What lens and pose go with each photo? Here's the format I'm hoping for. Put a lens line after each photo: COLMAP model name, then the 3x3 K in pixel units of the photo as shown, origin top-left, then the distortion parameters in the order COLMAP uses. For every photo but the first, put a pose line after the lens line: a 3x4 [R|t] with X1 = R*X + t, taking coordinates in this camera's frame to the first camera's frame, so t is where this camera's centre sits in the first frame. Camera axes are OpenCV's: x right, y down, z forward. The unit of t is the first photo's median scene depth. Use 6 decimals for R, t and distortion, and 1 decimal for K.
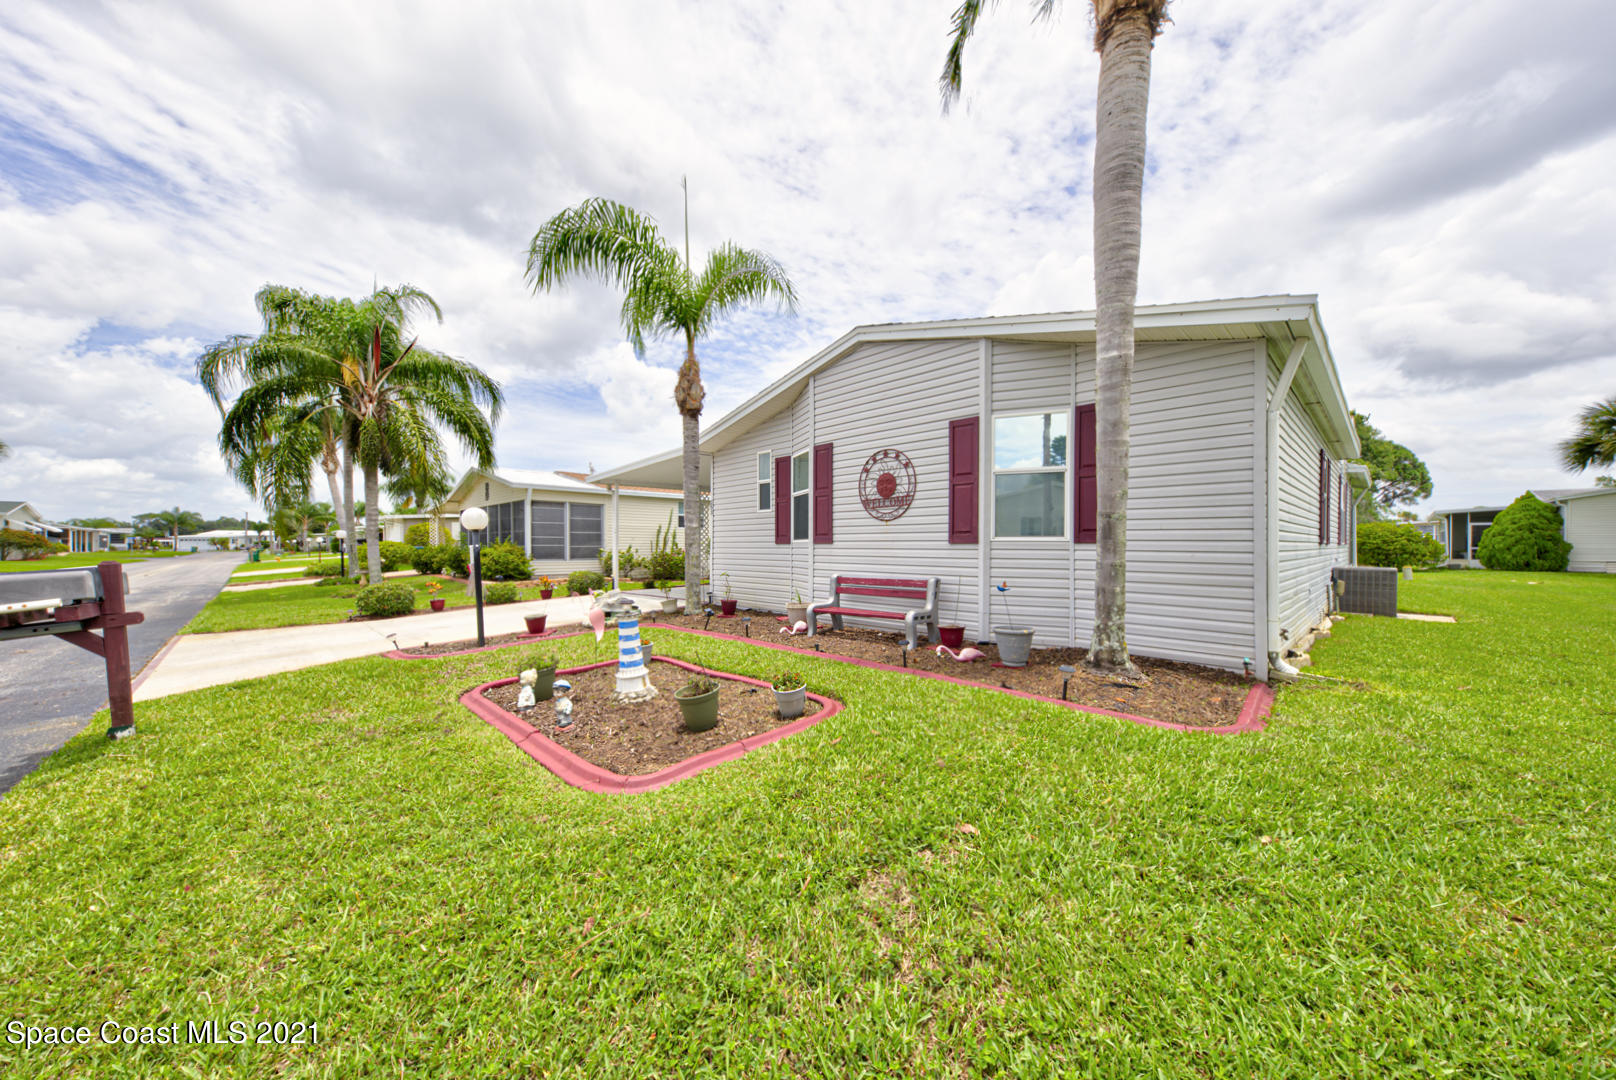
lens RADIAL K [[552.1, 0, 813.0], [0, 552.1, 541.3], [0, 0, 1]] dist [0.016317, -0.002952]
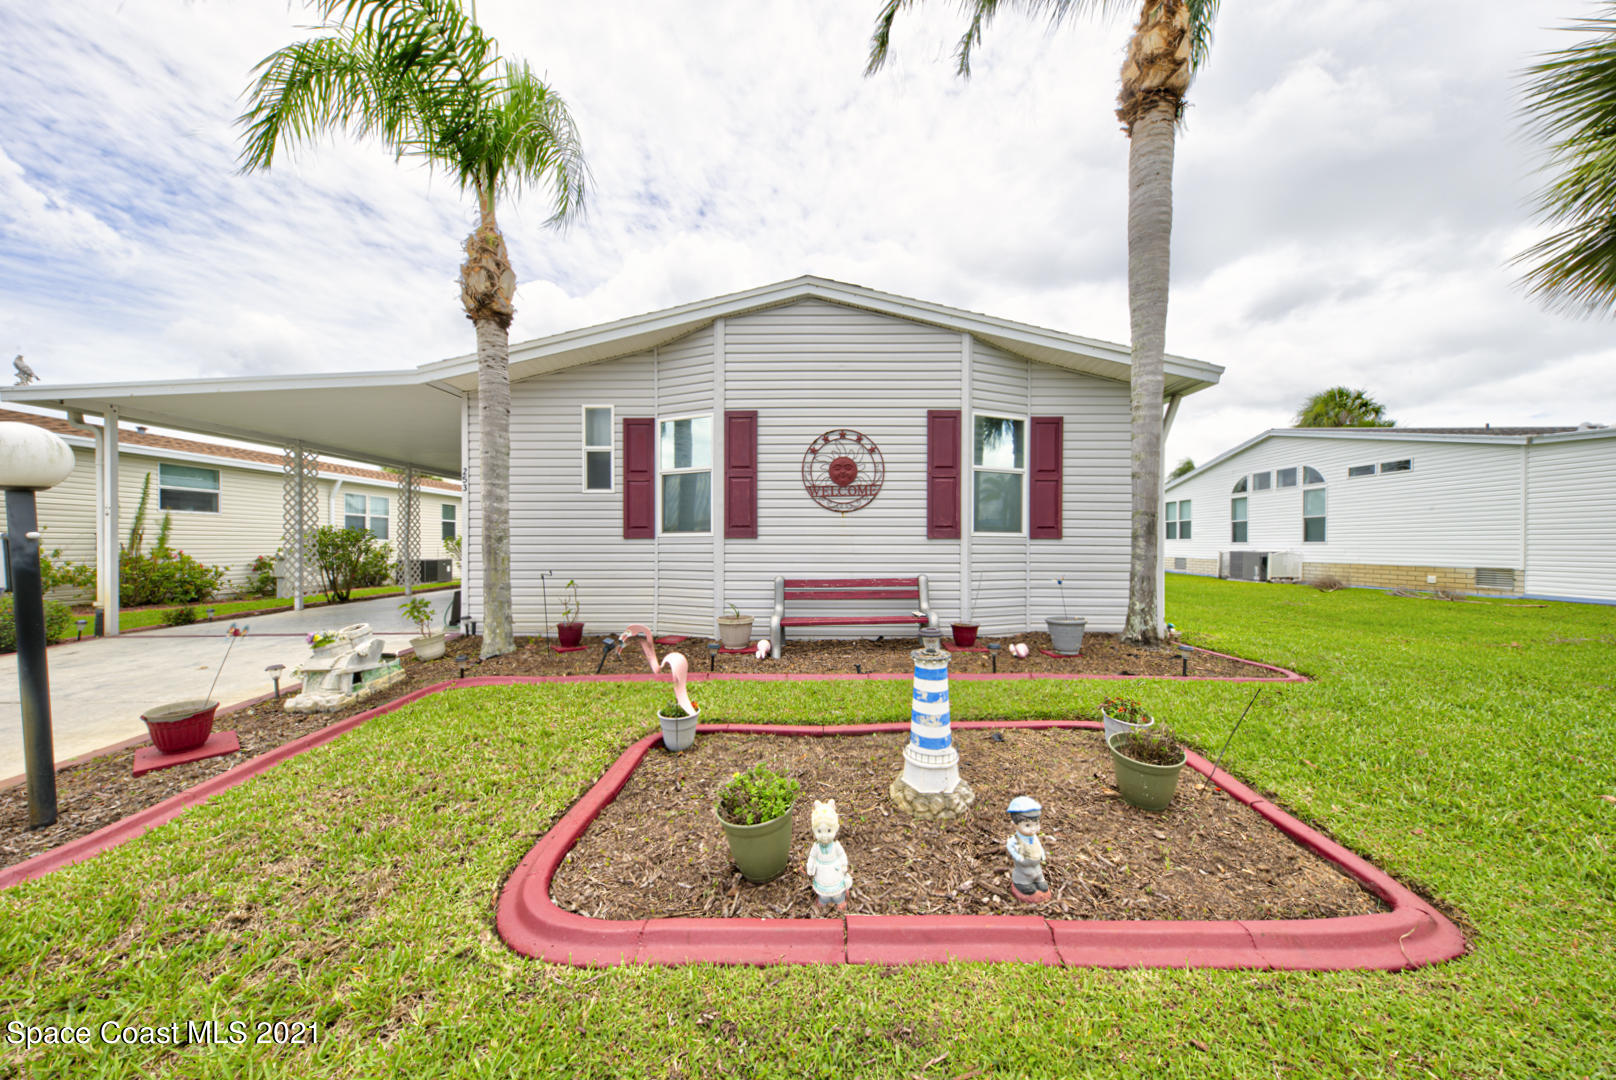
lens RADIAL K [[552.1, 0, 817.2], [0, 552.1, 542.2], [0, 0, 1]] dist [0.016317, -0.002952]
pose [[0.710772, 0.000888, 0.703422, -0.492408], [-0.005783, 0.999973, 0.004581, 0.006135], [-0.703399, -0.007324, 0.710758, 0.401930]]
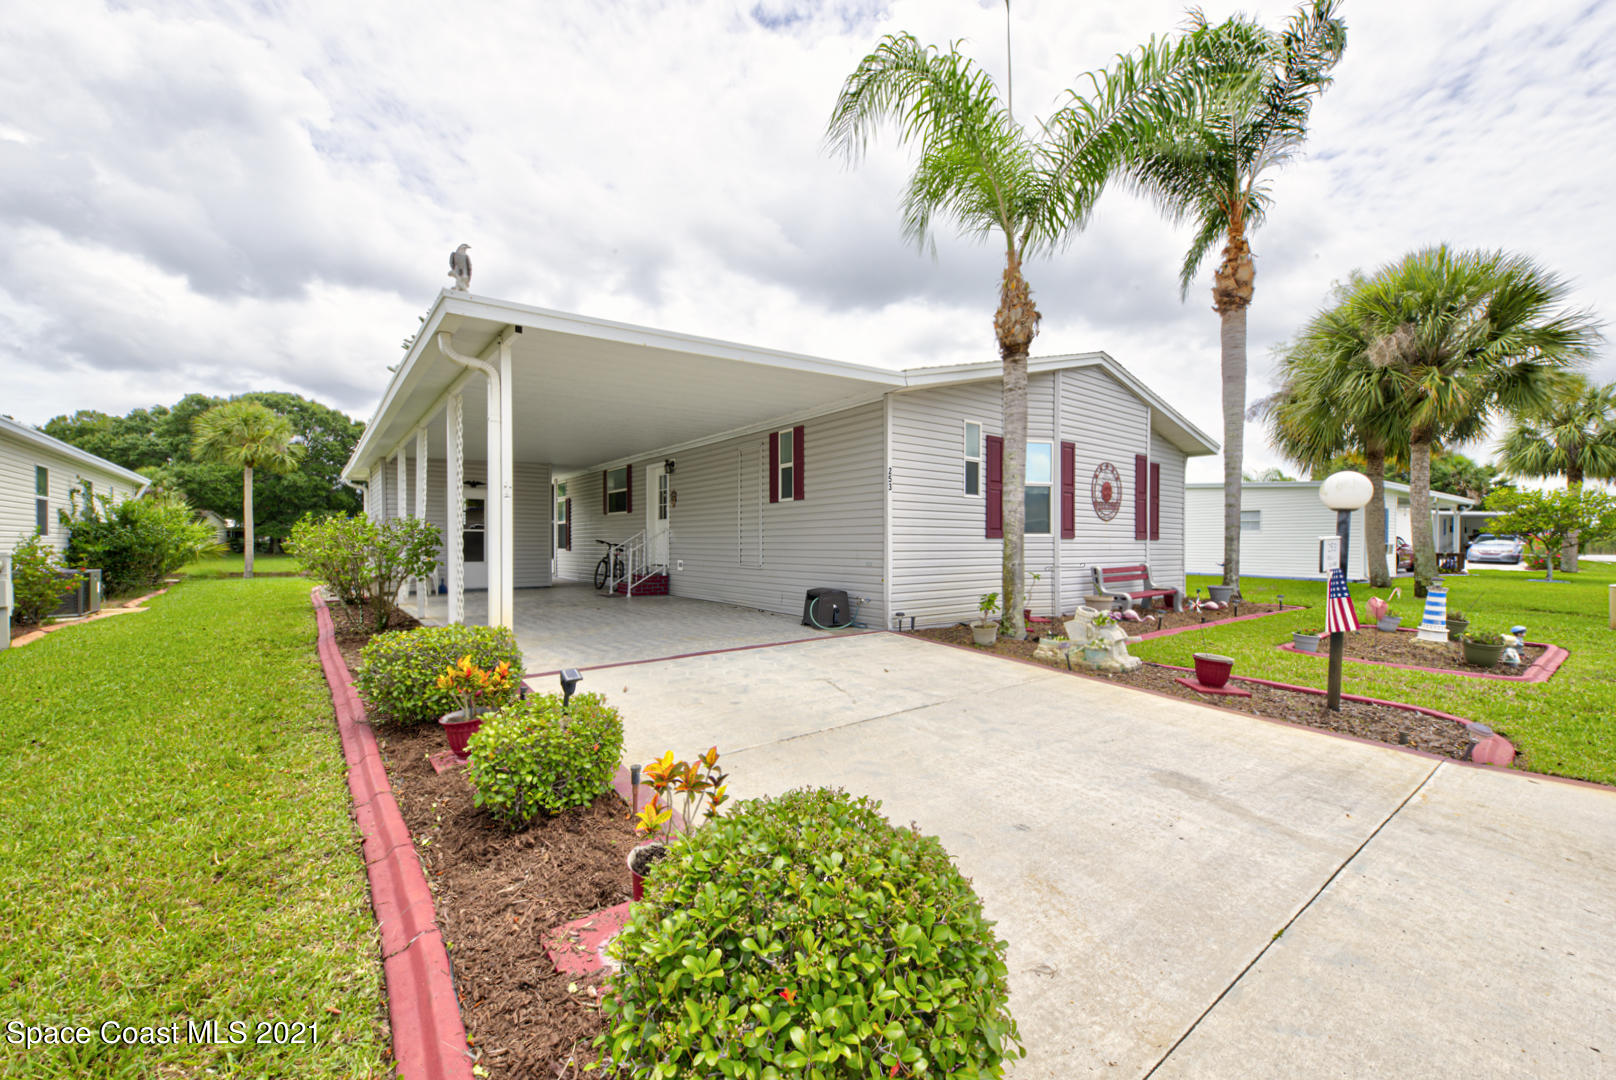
lens RADIAL K [[640.1, 0, 812.1], [0, 640.1, 547.5], [0, 0, 1]] dist [0.022979, 0.000197]
pose [[0.114049, -0.009516, 0.993430, -1.331688], [-0.012049, 0.999867, 0.010961, 0.014379], [-0.993402, -0.013220, 0.113919, 1.448575]]
